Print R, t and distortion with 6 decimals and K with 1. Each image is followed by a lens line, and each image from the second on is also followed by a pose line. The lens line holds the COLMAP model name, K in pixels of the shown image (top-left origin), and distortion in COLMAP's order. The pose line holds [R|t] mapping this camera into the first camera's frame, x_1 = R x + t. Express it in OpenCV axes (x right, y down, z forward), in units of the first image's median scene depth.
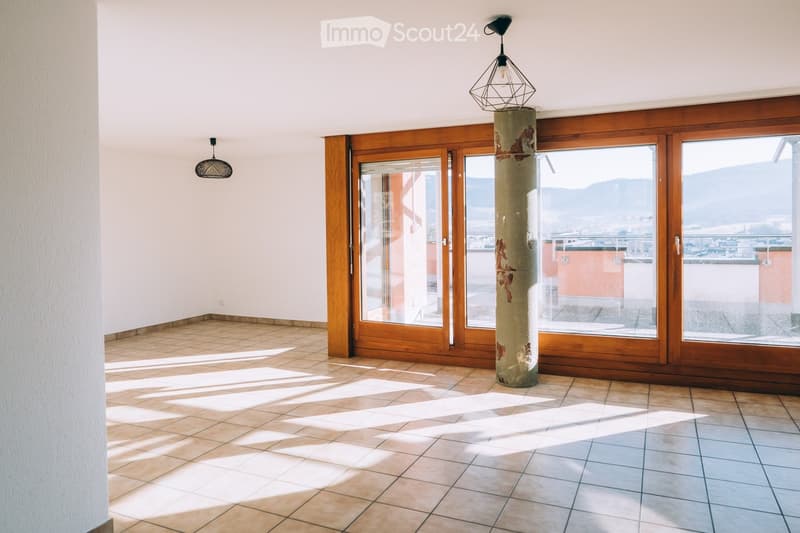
lens RADIAL K [[565.6, 0, 400.0], [0, 565.6, 266.5], [0, 0, 1]] dist [-0.001542, -0.000085]
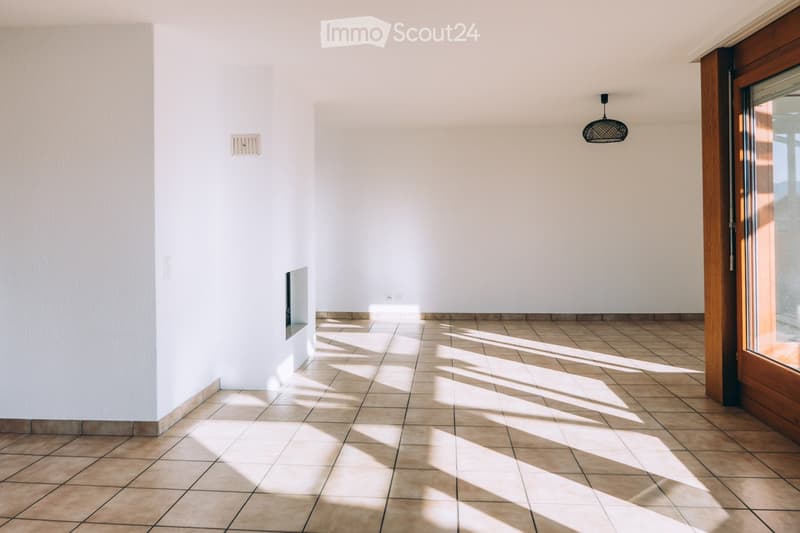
lens RADIAL K [[572.3, 0, 398.6], [0, 572.3, 218.4], [0, 0, 1]] dist [-0.008967, -0.003024]
pose [[0.334785, 0.004237, -0.942285, 0.372821], [-0.066732, 0.997586, -0.019223, -0.006585], [0.939929, 0.069316, 0.334259, 0.447886]]
